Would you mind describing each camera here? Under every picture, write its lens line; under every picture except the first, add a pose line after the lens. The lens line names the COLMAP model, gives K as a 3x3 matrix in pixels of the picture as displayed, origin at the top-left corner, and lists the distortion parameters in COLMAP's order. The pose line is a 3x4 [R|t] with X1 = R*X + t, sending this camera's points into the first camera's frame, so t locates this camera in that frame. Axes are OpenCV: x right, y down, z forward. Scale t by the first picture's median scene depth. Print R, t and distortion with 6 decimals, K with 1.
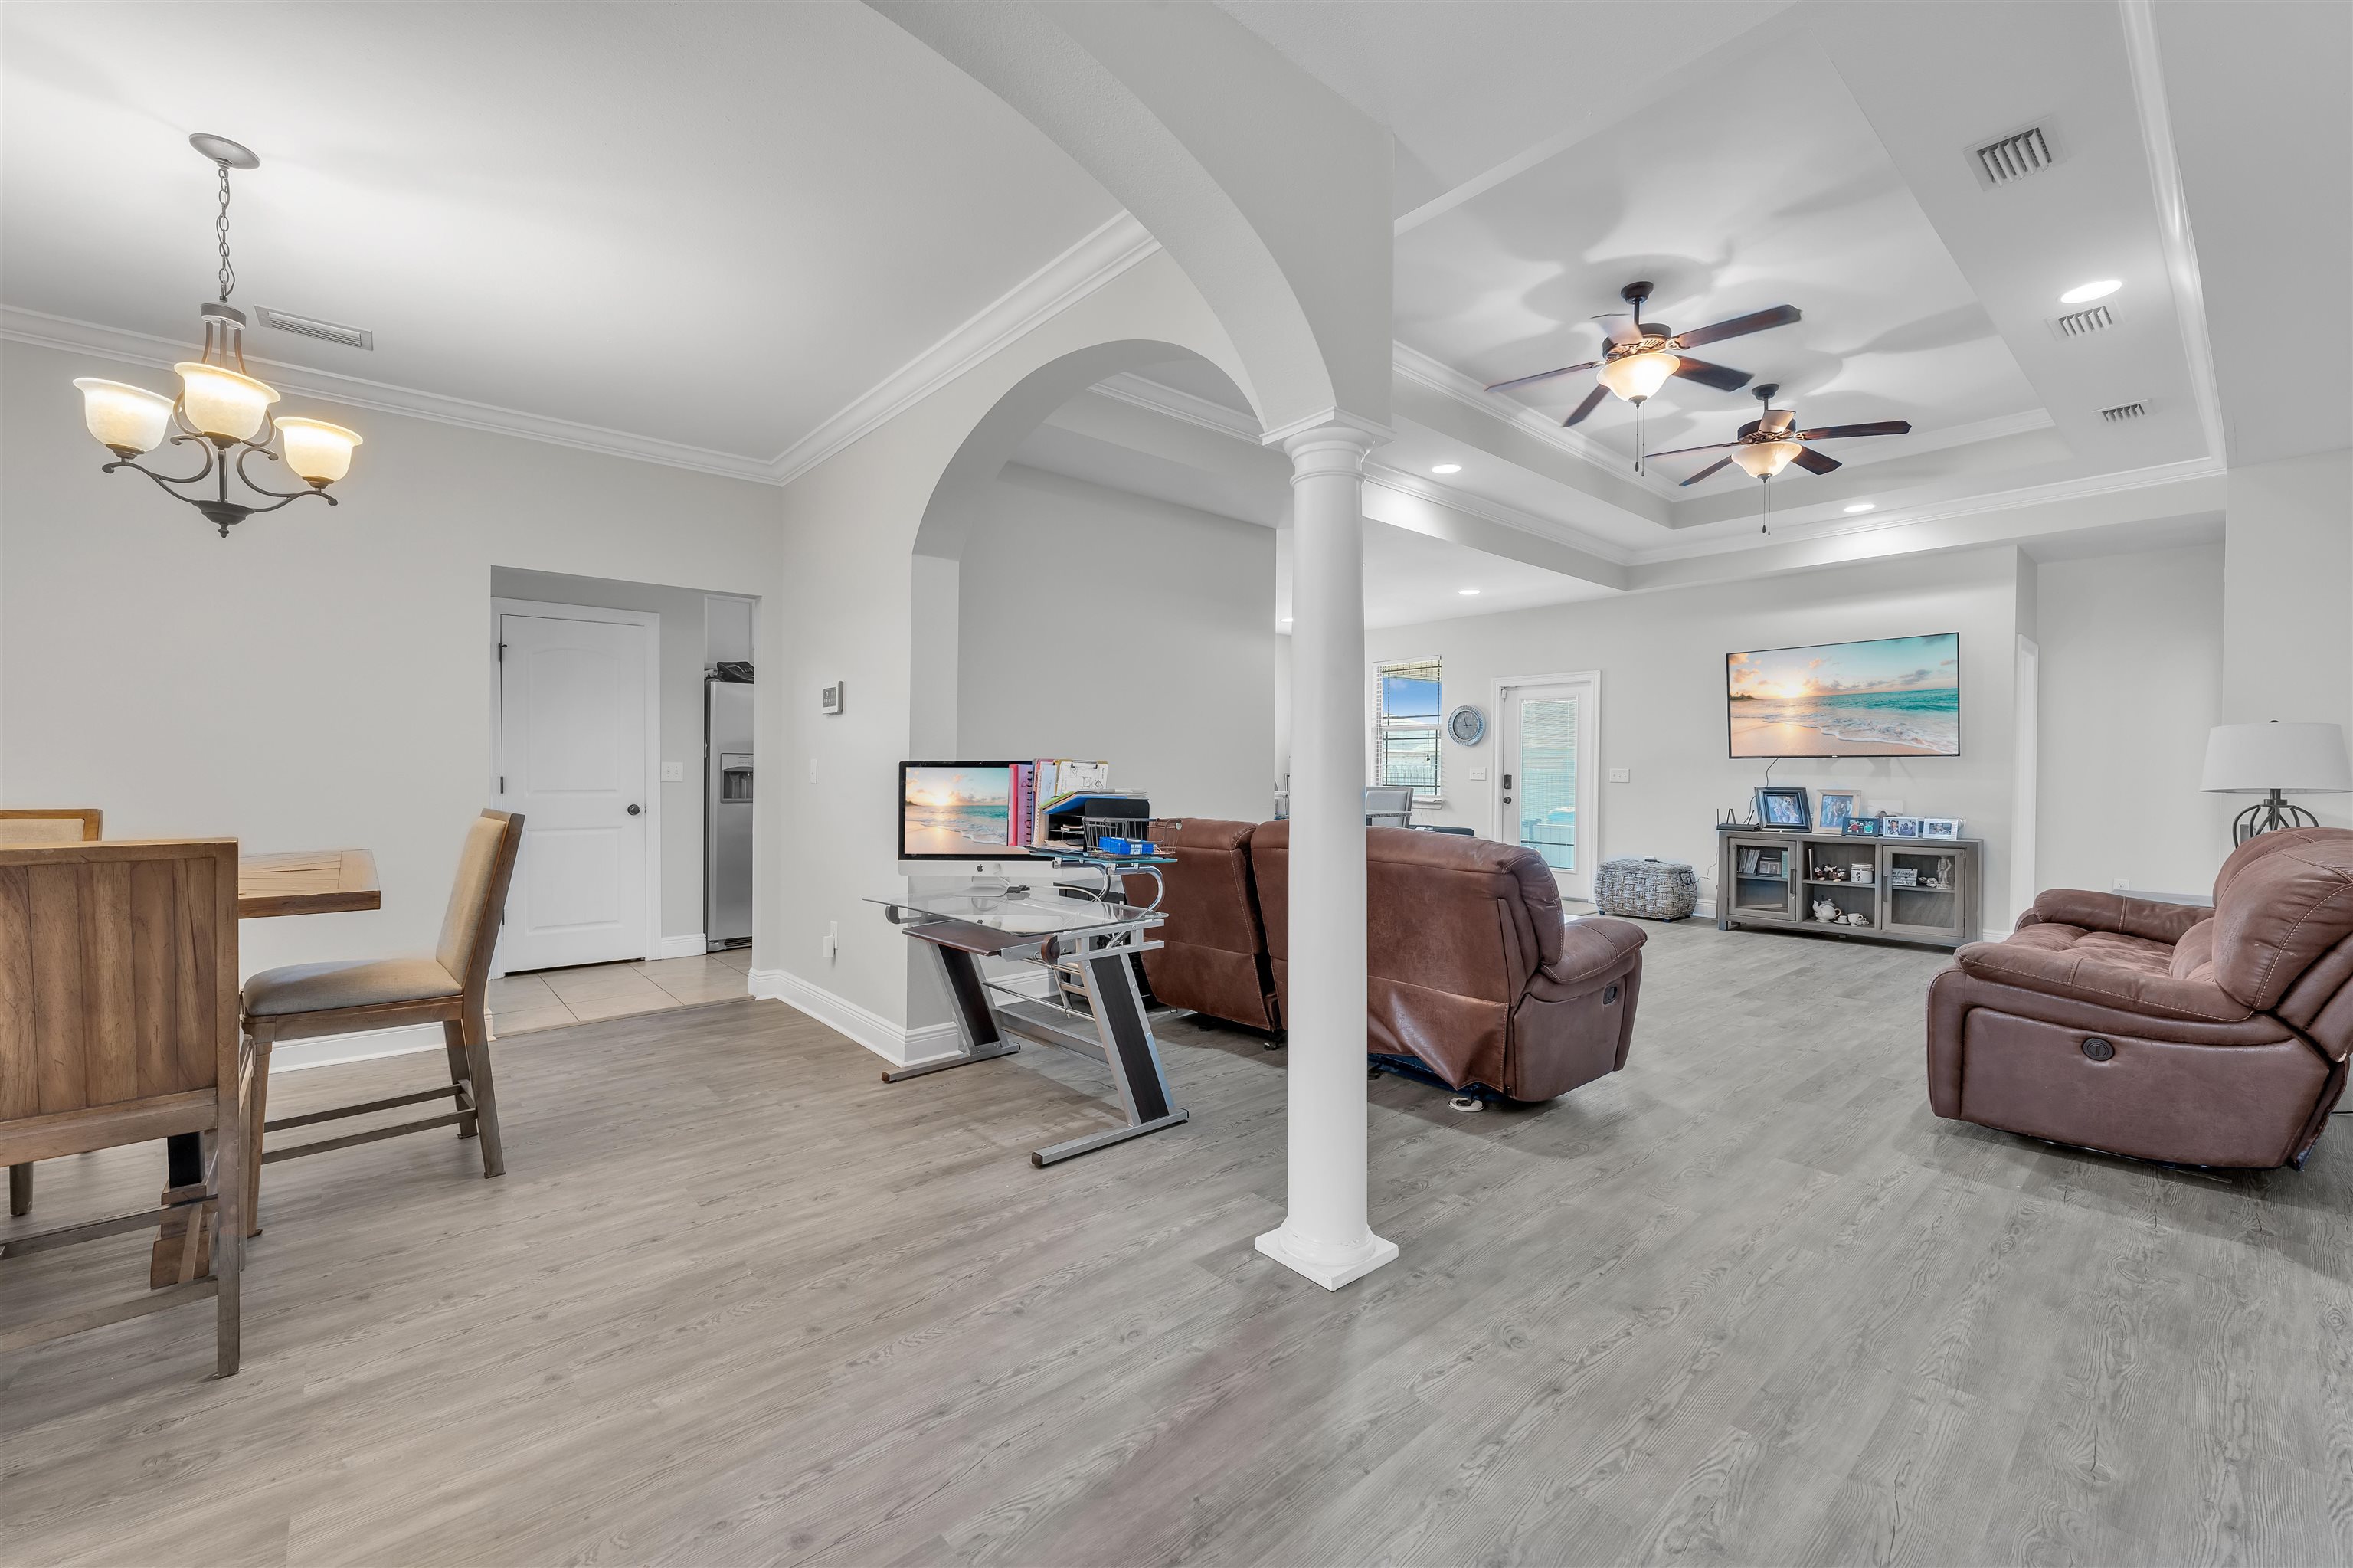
lens RADIAL K [[946.4, 0, 1168.8], [0, 946.4, 773.2], [0, 0, 1]] dist [0.001514, 0.000162]
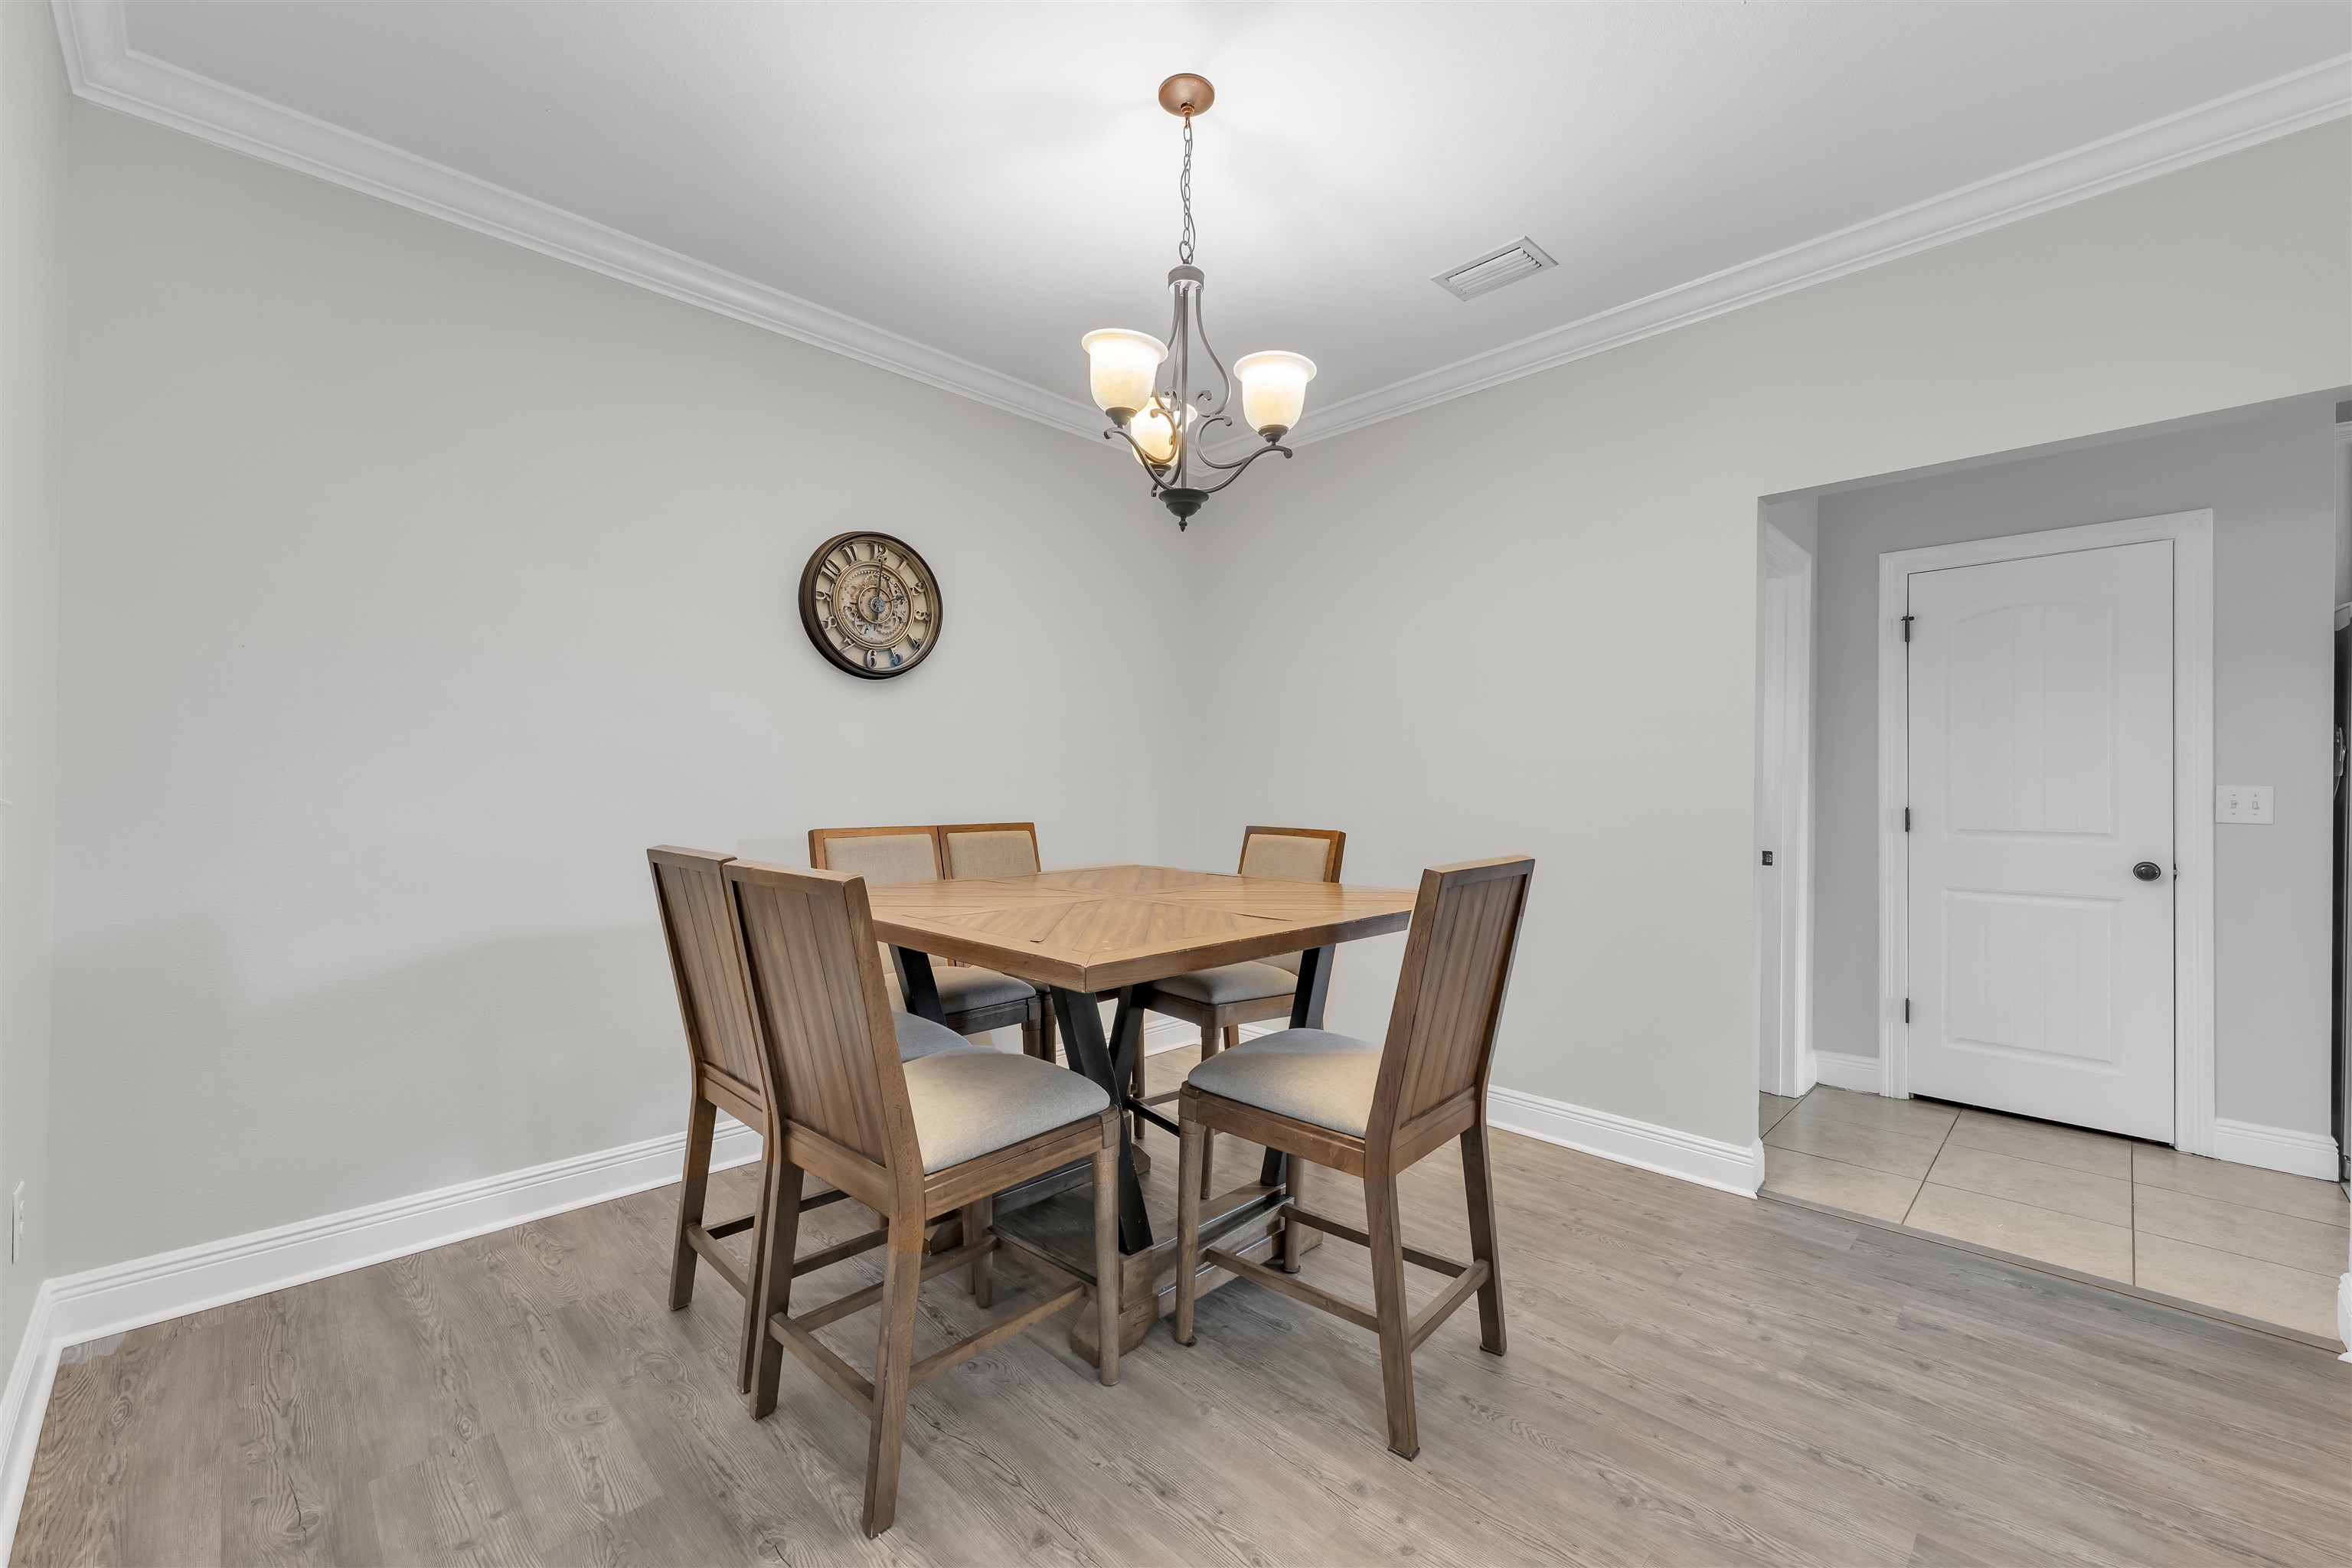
lens RADIAL K [[946.0, 0, 1175.3], [0, 946.0, 780.4], [0, 0, 1]] dist [0.001514, 0.000162]
pose [[0.073161, -0.009645, -0.997274, -0.109182], [-0.011370, 0.999880, -0.010505, -0.005736], [0.997255, 0.012108, 0.073042, 0.856209]]
